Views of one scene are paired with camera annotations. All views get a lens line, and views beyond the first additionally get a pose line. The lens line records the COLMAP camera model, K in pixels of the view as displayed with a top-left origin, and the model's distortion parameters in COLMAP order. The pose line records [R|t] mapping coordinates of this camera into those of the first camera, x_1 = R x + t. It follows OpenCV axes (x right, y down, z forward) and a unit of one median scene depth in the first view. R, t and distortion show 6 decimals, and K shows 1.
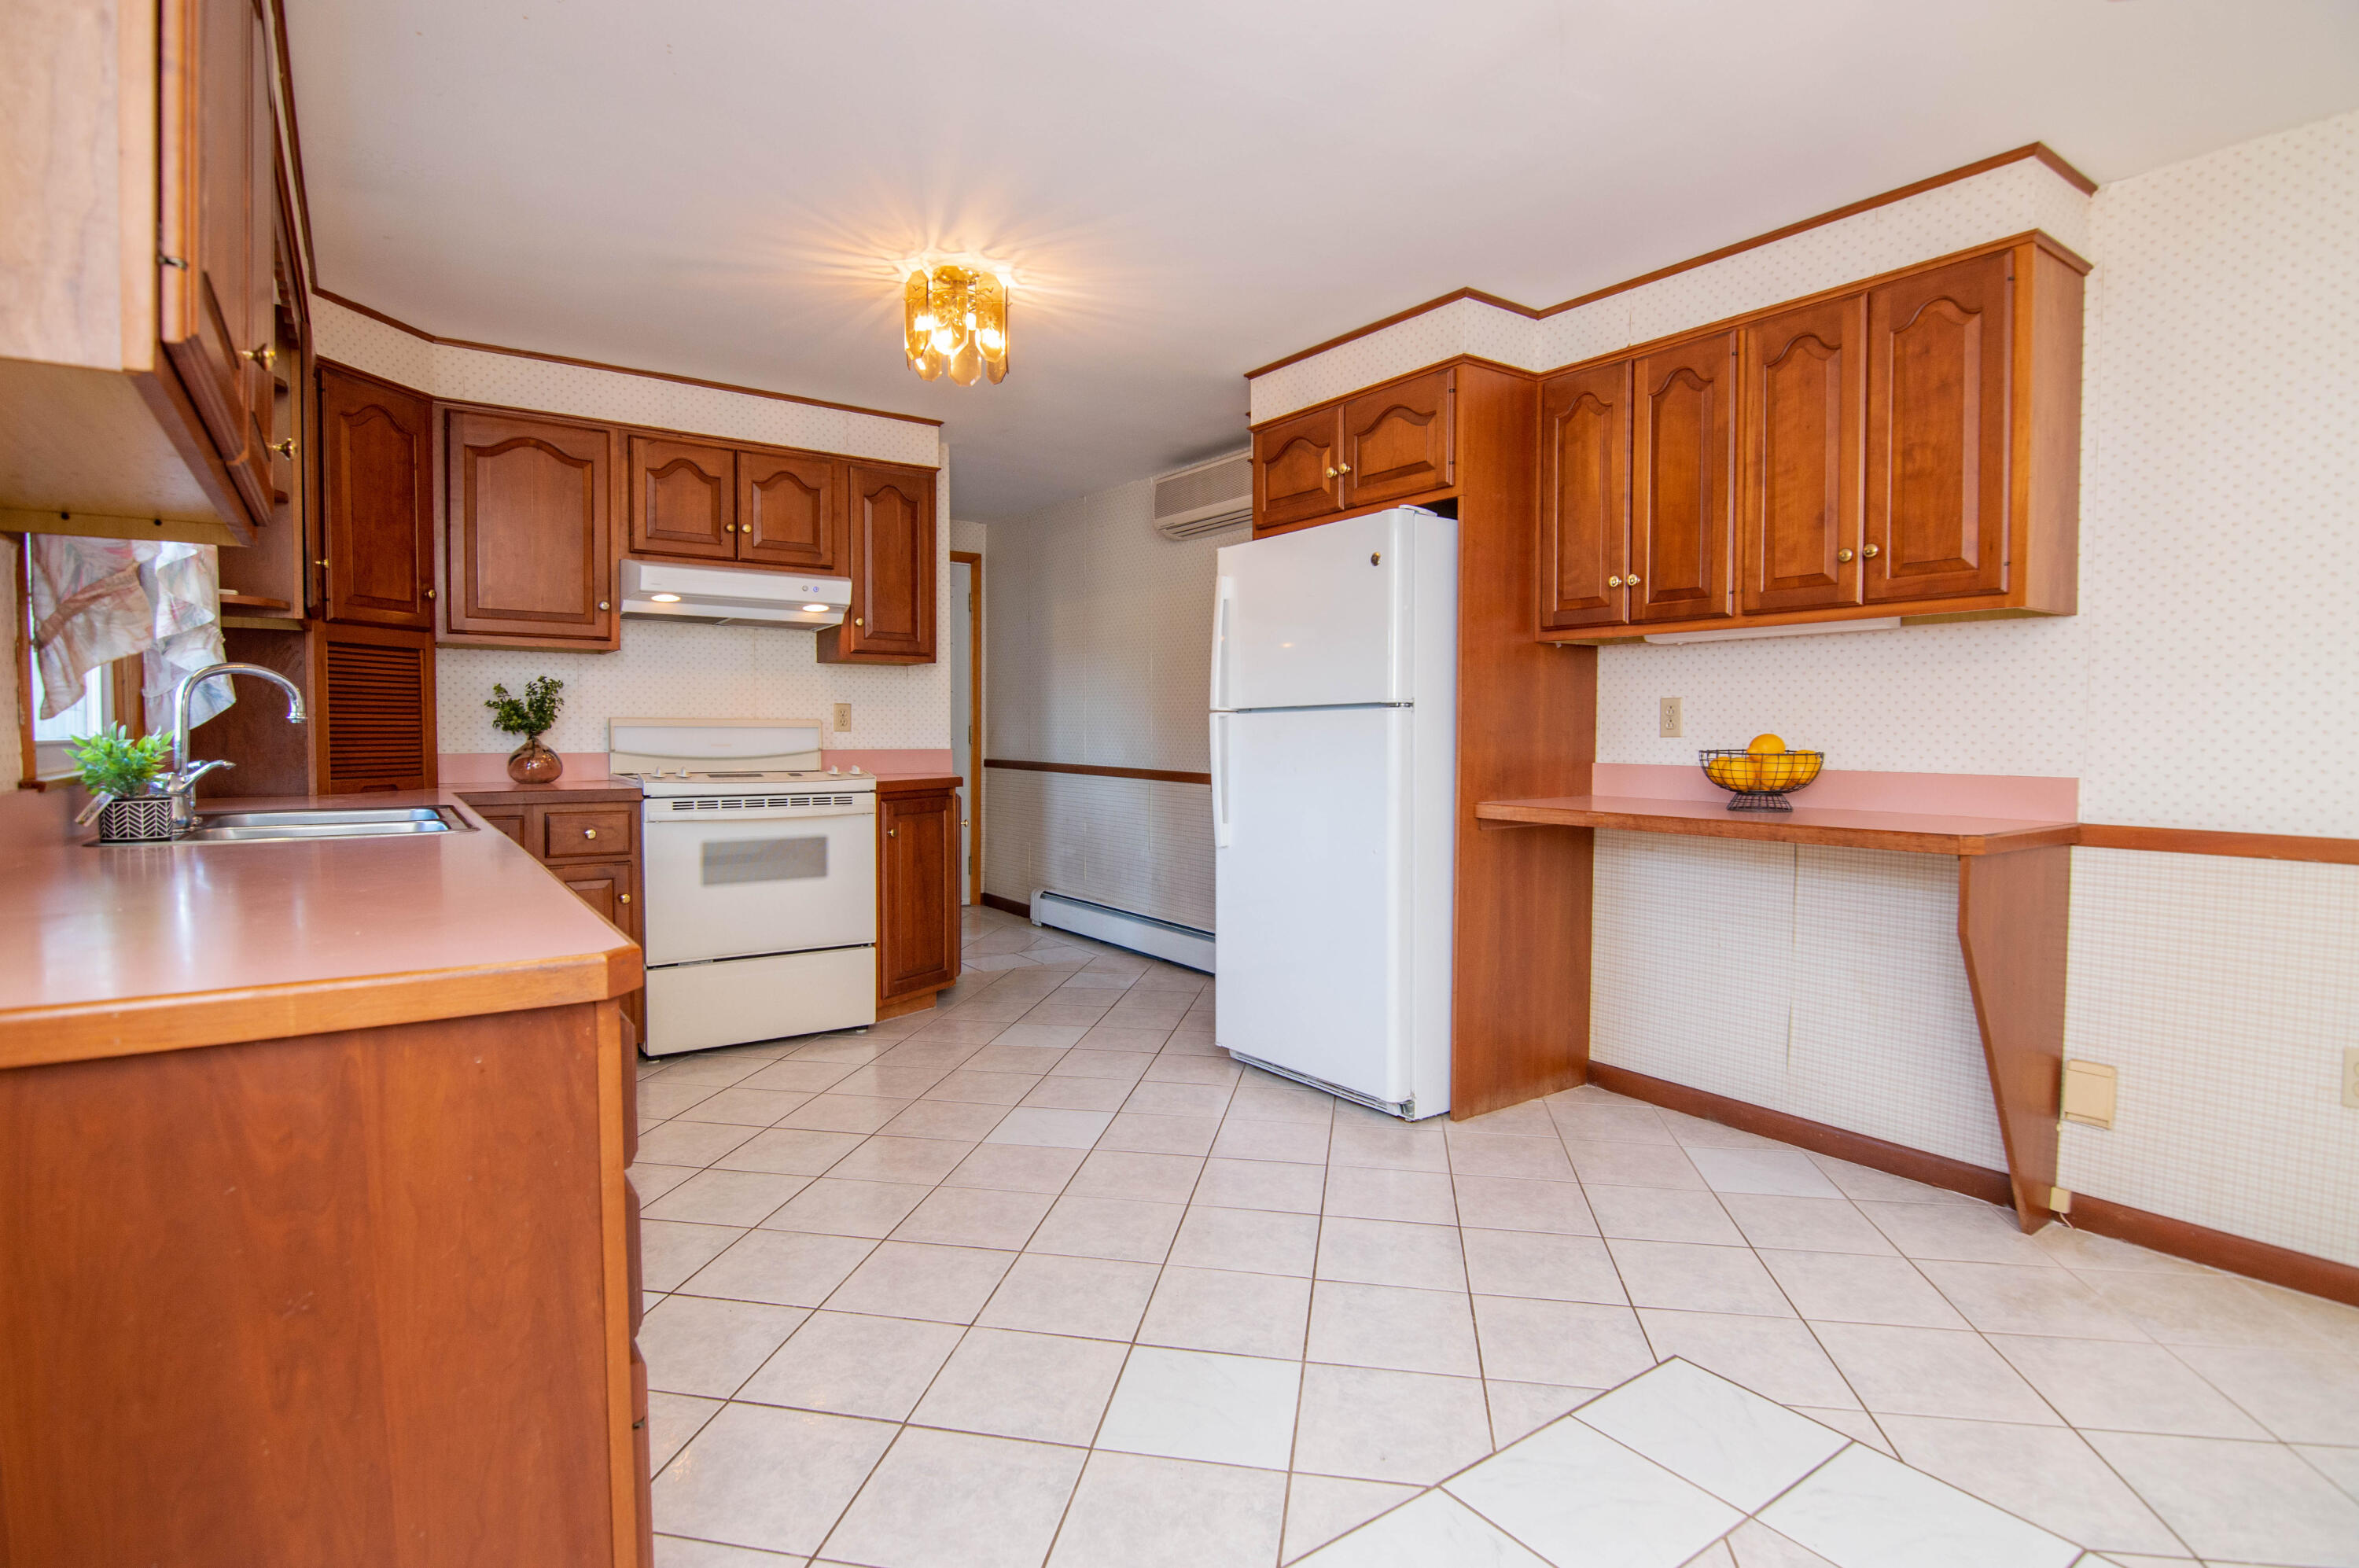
lens RADIAL K [[1175.4, 0, 1183.0], [0, 1175.4, 777.4], [0, 0, 1]] dist [-0.004296, -0.011038]
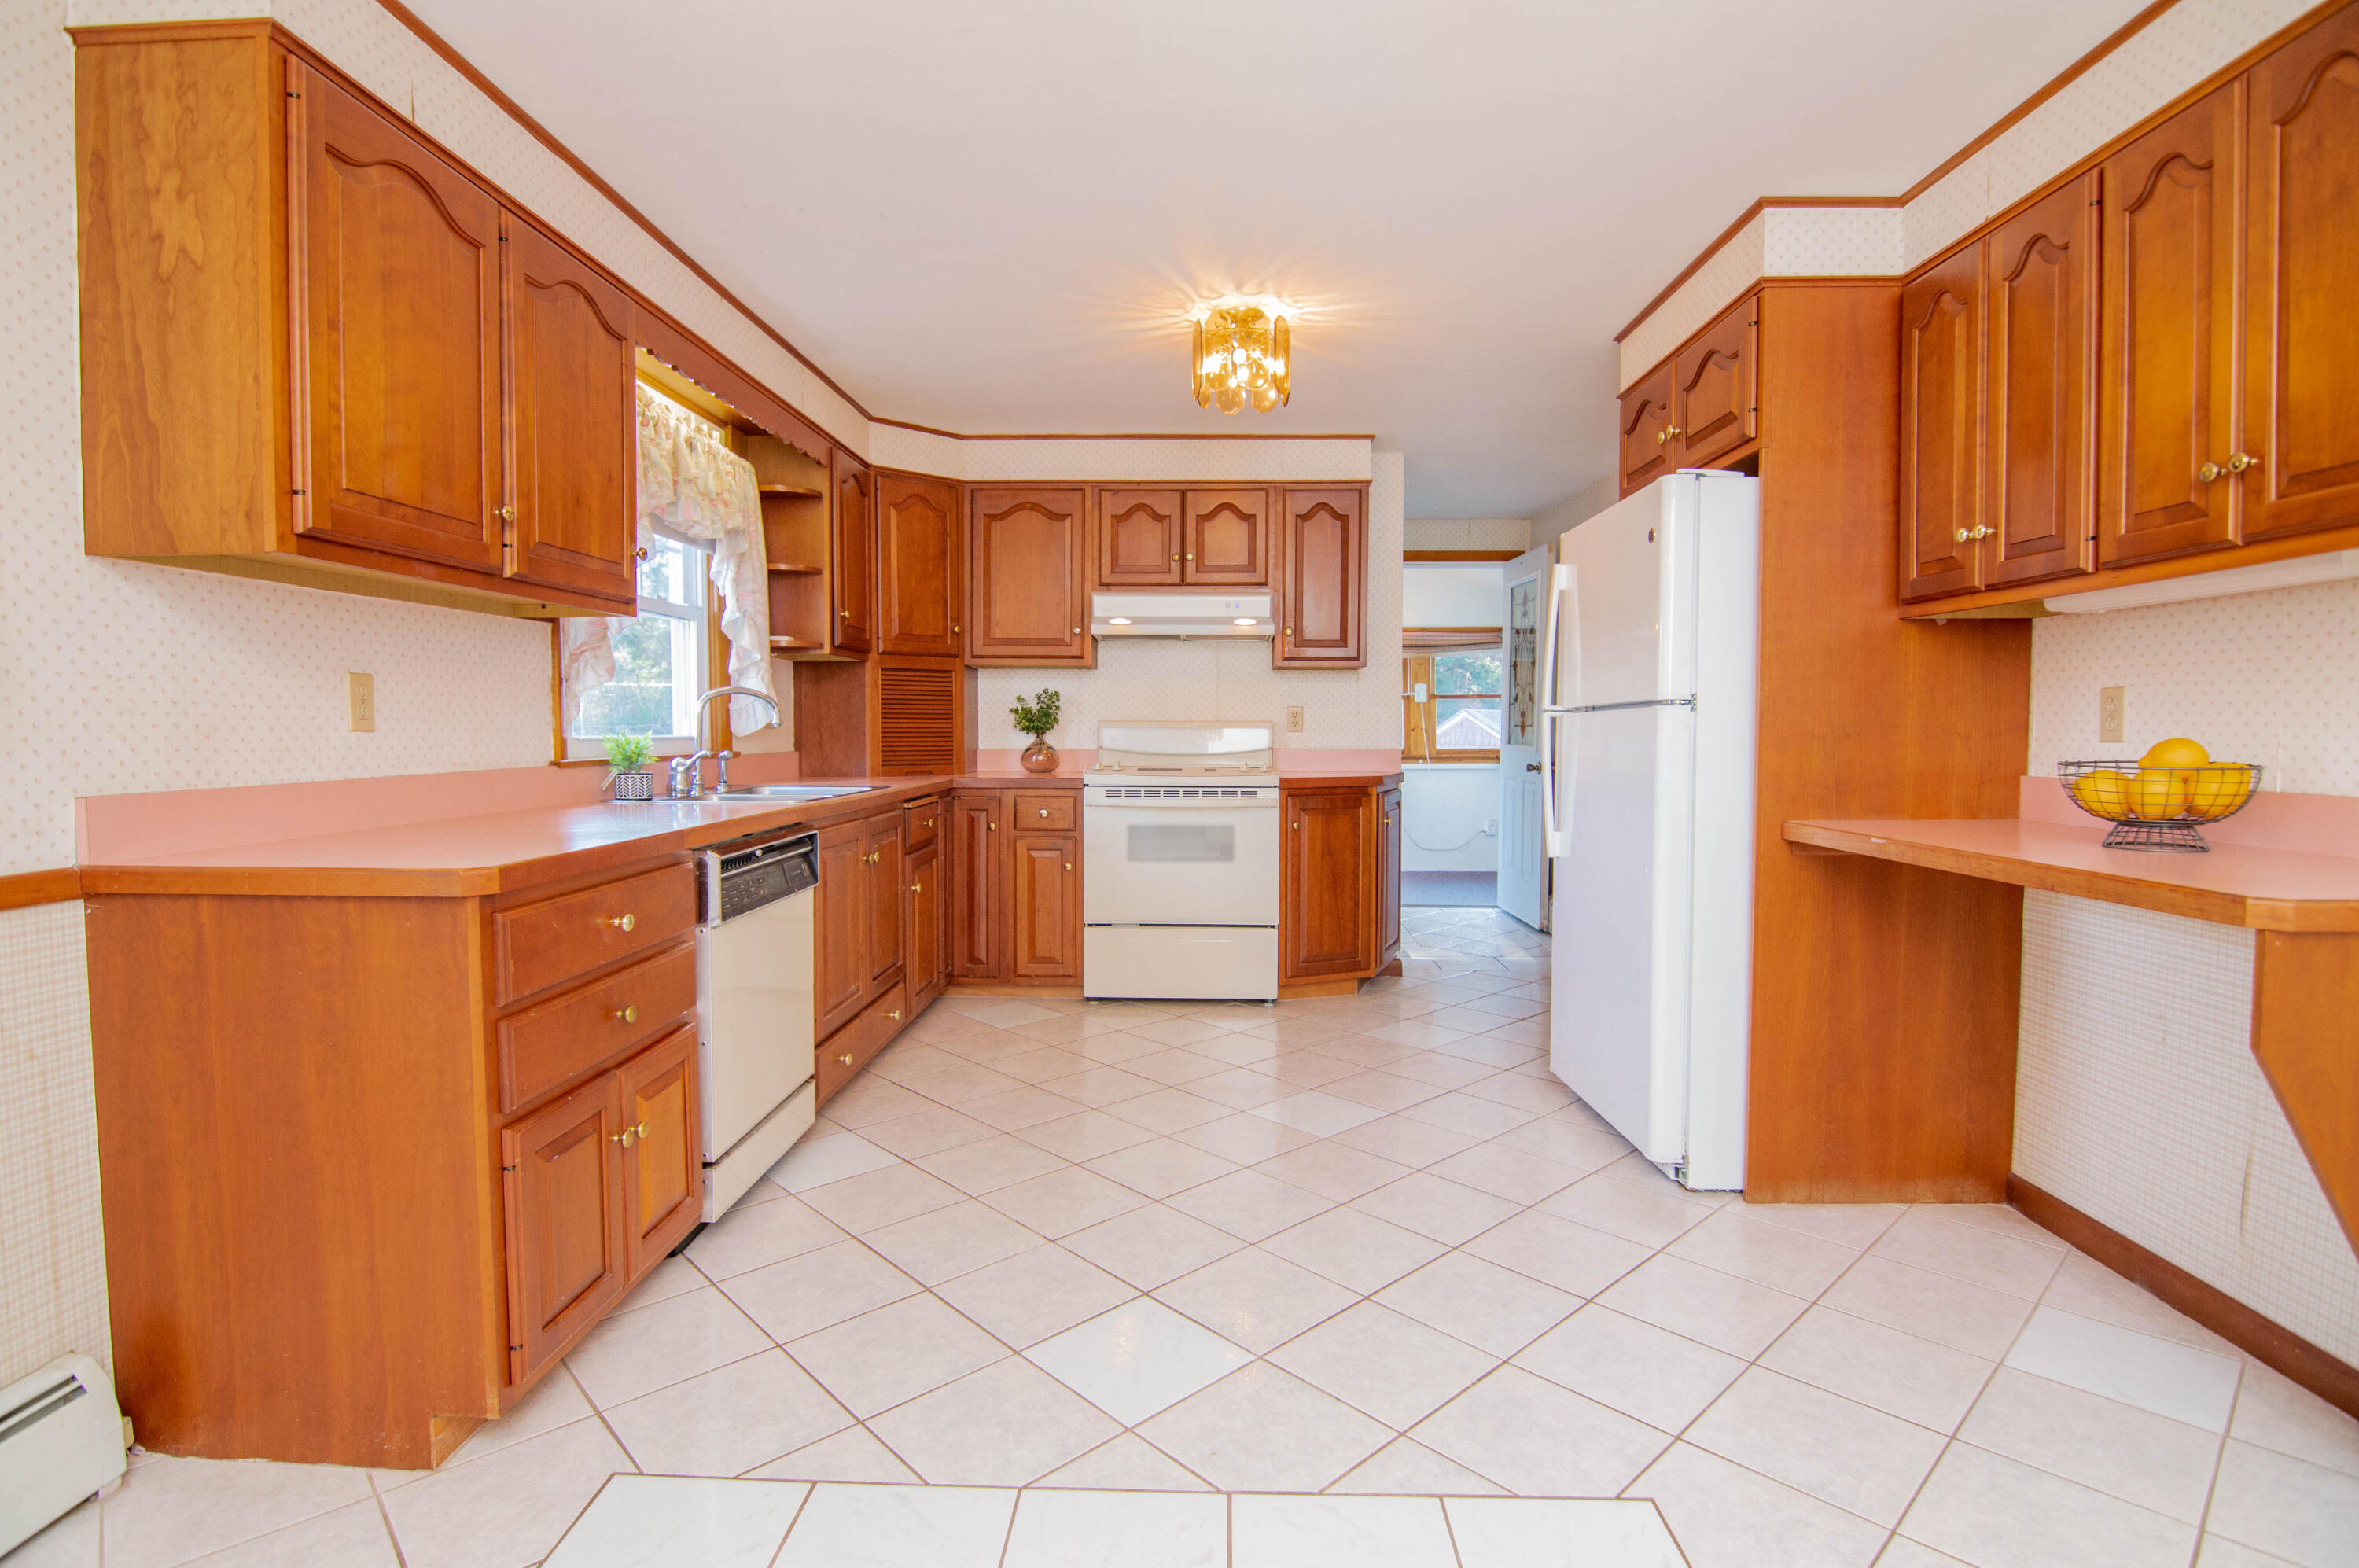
lens RADIAL K [[1175.4, 0, 1183.0], [0, 1175.4, 777.4], [0, 0, 1]] dist [-0.004296, -0.011038]
pose [[0.794655, 0.024631, -0.606562, 0.373459], [-0.024200, 0.999668, 0.008890, -0.005110], [0.606579, 0.007614, 0.794987, 0.086952]]
